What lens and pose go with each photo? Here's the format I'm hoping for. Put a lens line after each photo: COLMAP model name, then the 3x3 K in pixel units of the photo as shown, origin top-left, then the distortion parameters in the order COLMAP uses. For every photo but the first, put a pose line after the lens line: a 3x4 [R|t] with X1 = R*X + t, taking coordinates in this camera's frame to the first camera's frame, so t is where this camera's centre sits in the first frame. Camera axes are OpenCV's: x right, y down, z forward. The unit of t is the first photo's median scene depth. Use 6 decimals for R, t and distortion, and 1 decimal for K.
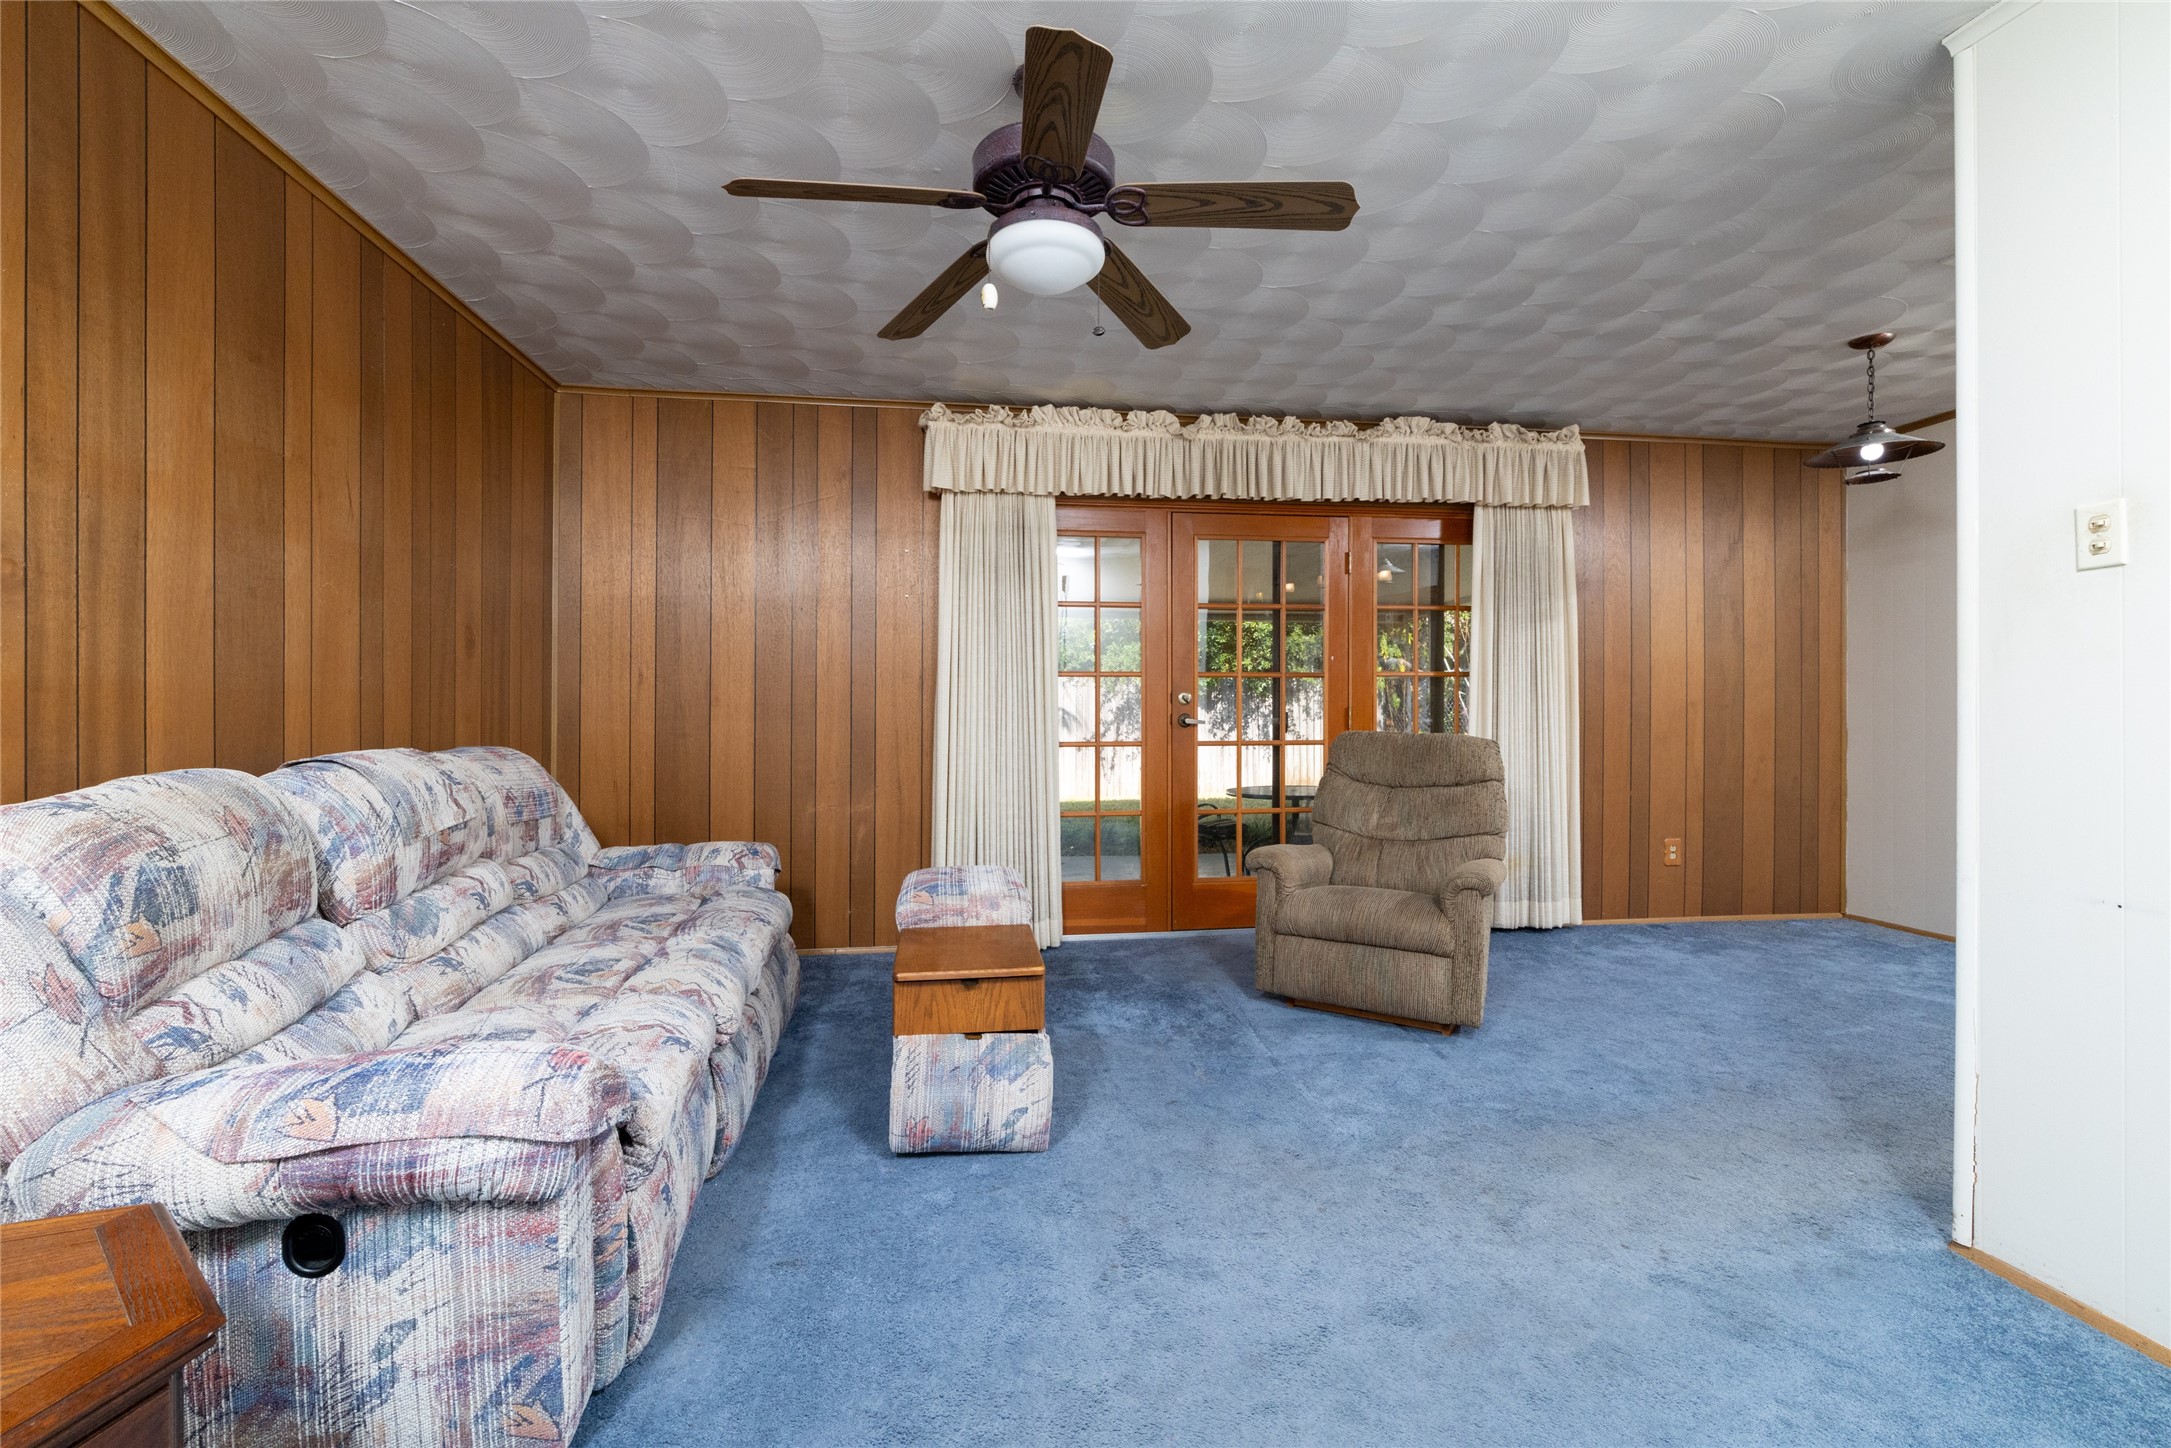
lens RADIAL K [[938.4, 0, 1086.4], [0, 938.4, 703.6], [0, 0, 1]] dist [-0.000899, 0.000545]
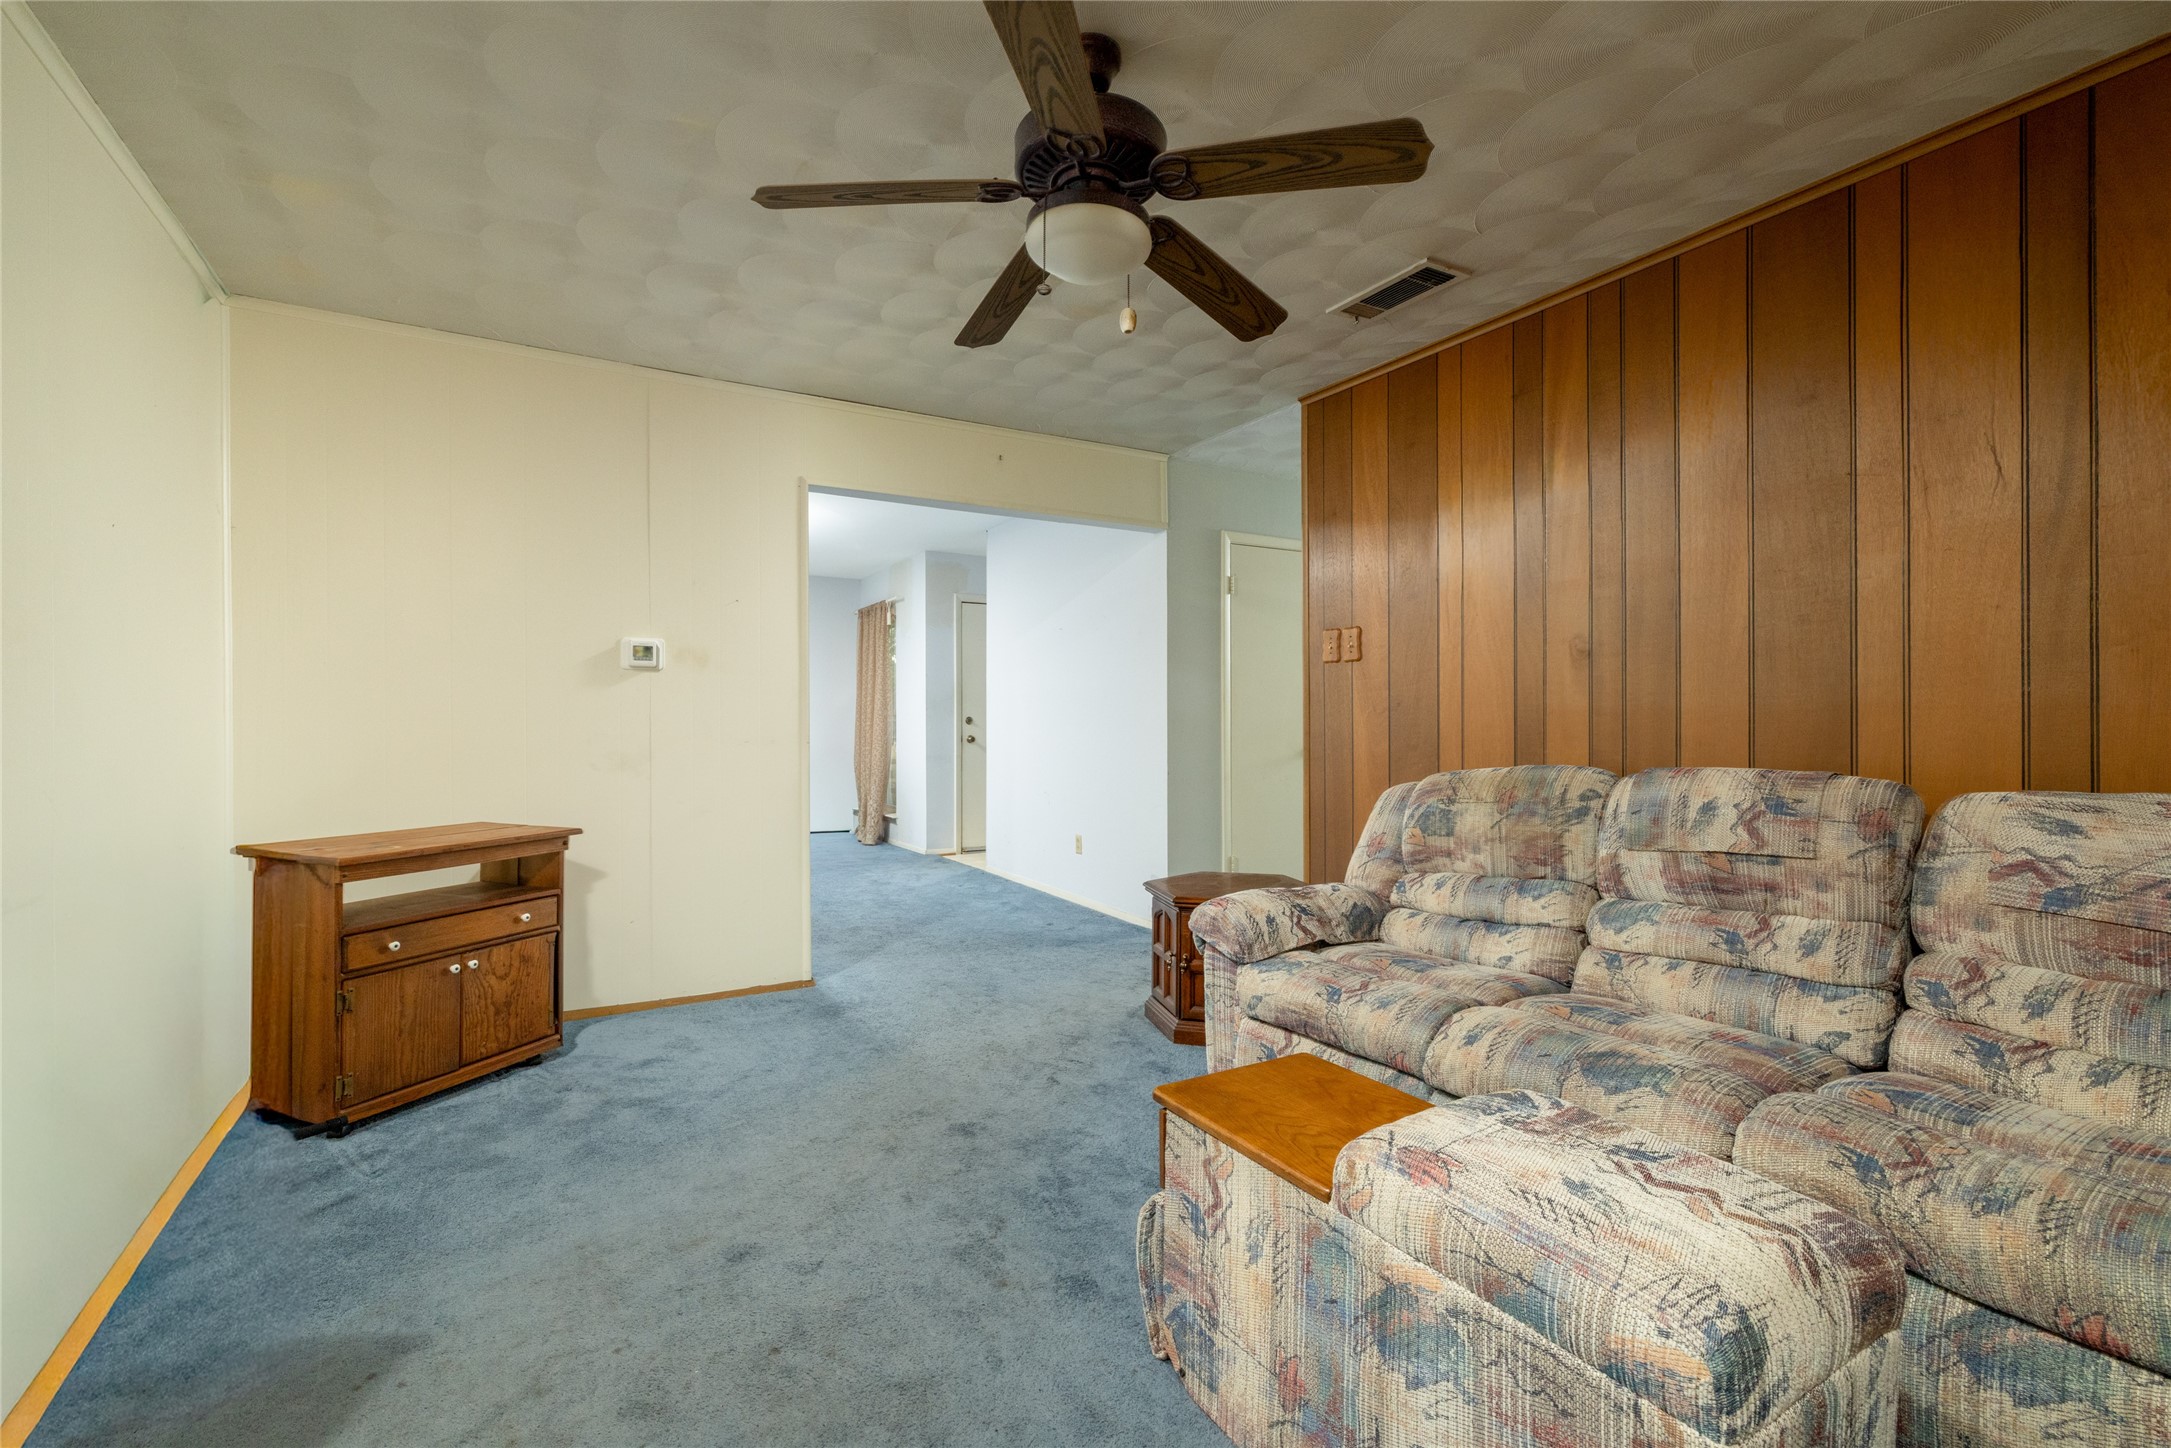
lens RADIAL K [[936.0, 0, 1086.6], [0, 936.0, 720.6], [0, 0, 1]] dist [0.001110, 0.000656]
pose [[-0.929537, 0.002496, -0.368721, 0.156119], [0.003745, 0.999989, -0.002671, -0.001216], [0.368711, -0.003863, -0.929536, 0.965288]]
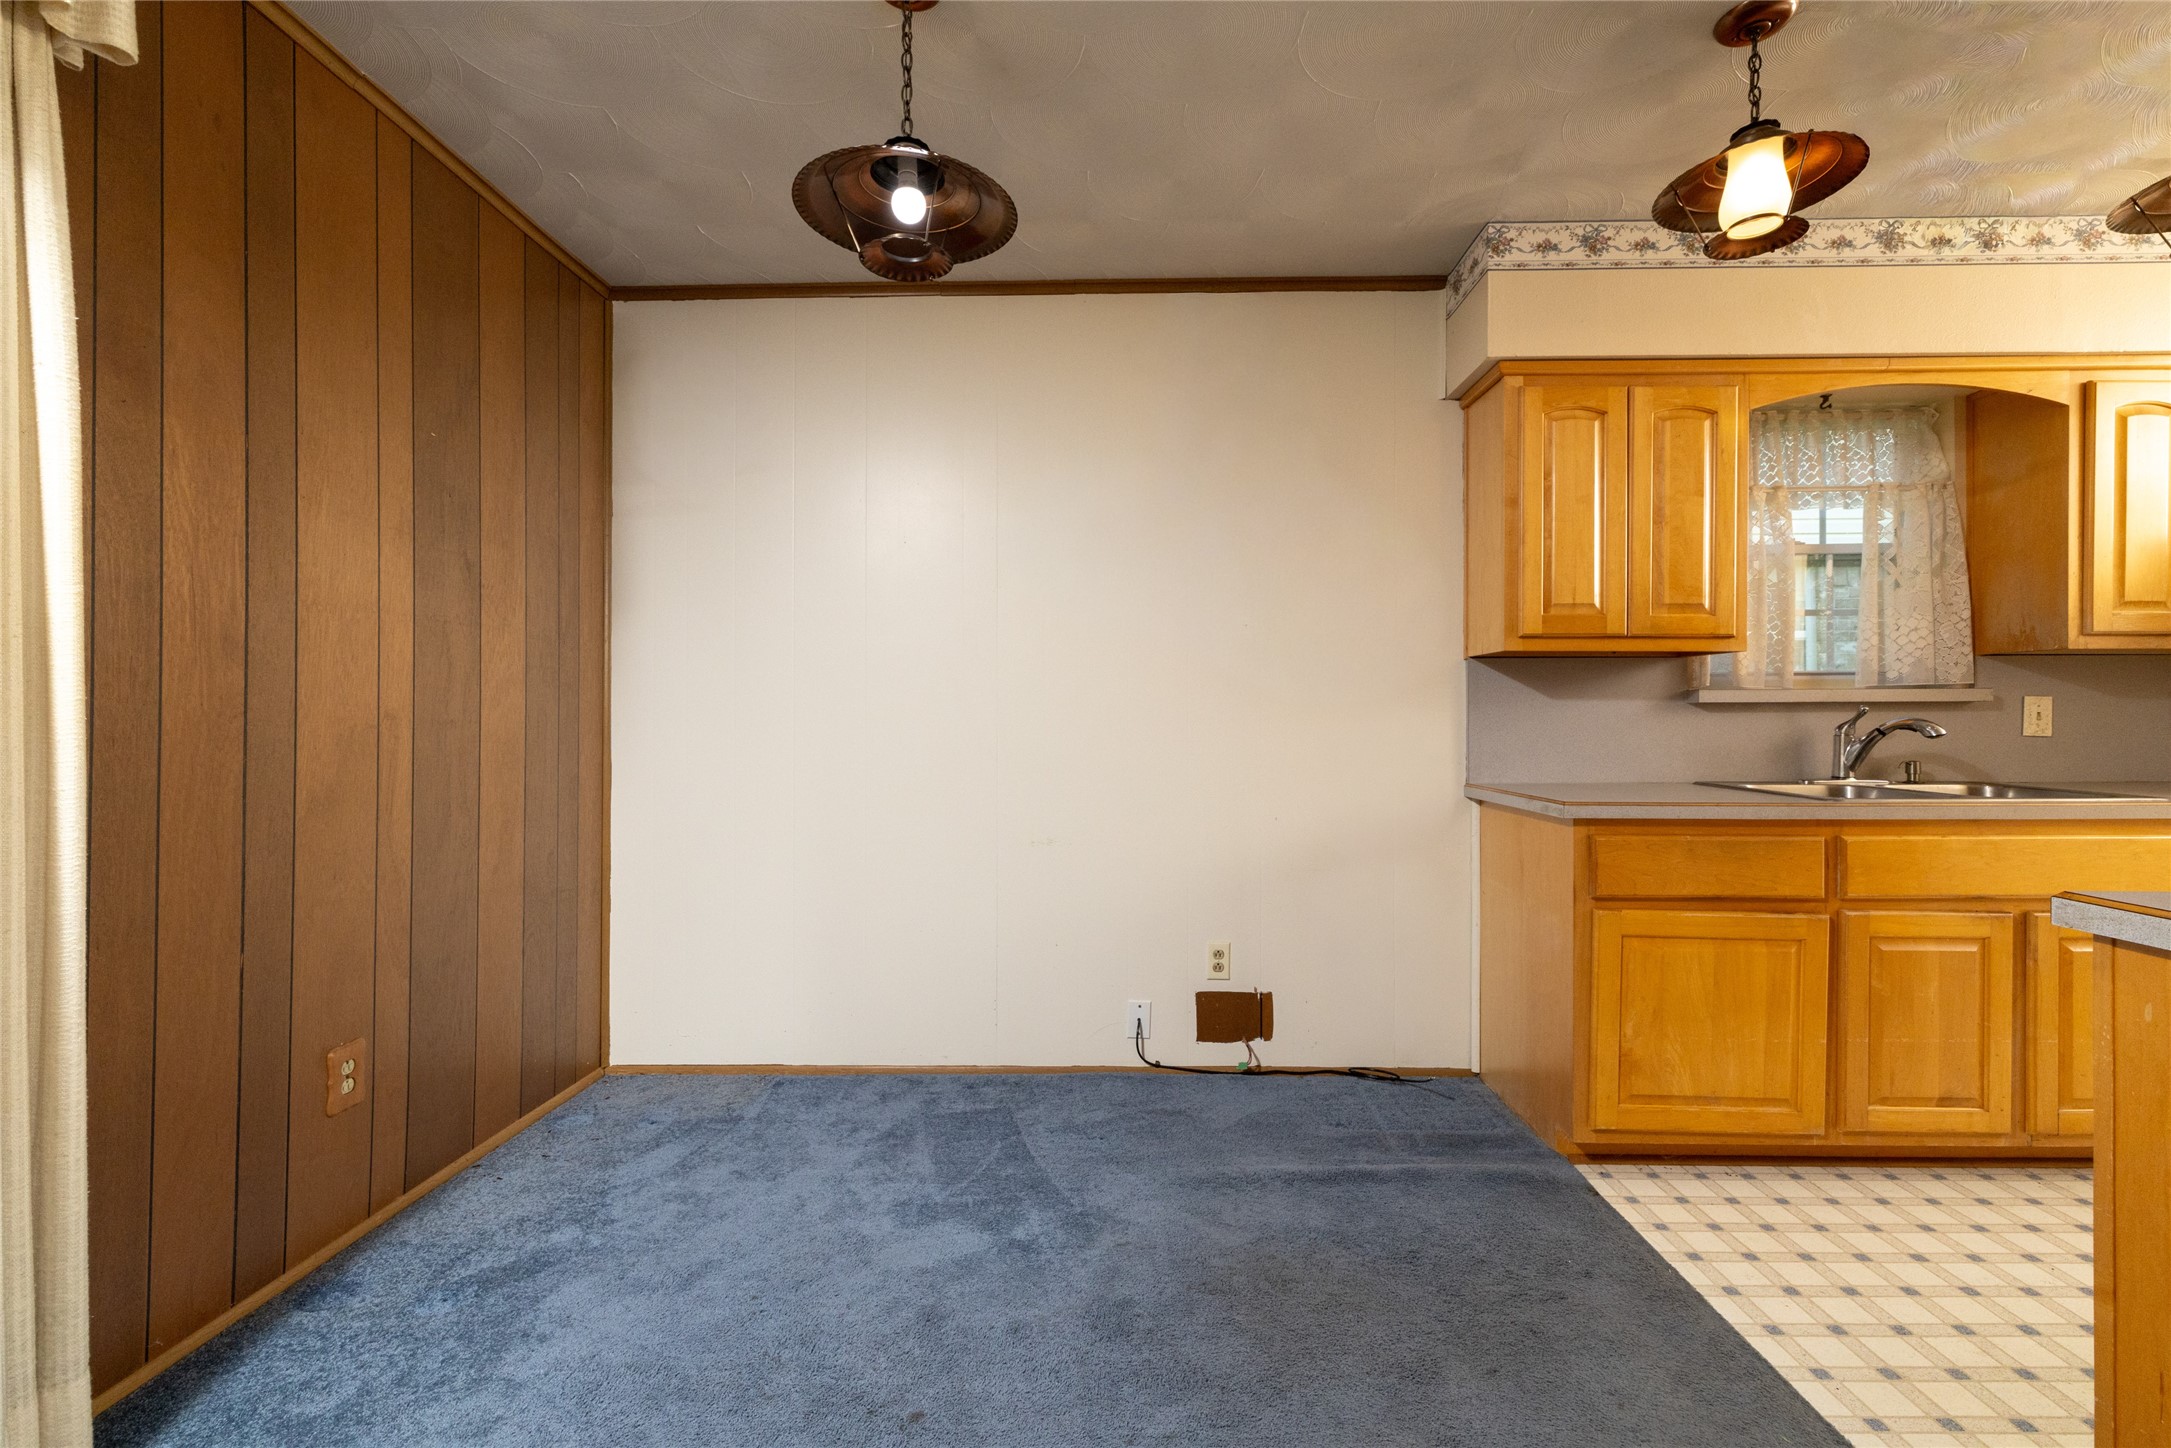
lens RADIAL K [[936.0, 0, 1086.6], [0, 936.0, 720.6], [0, 0, 1]] dist [0.001110, 0.000656]
pose [[0.178153, 0.004461, 0.983993, 0.330886], [-0.004220, 0.999984, -0.003769, 0.003496], [-0.983994, -0.003481, 0.178169, 0.723420]]
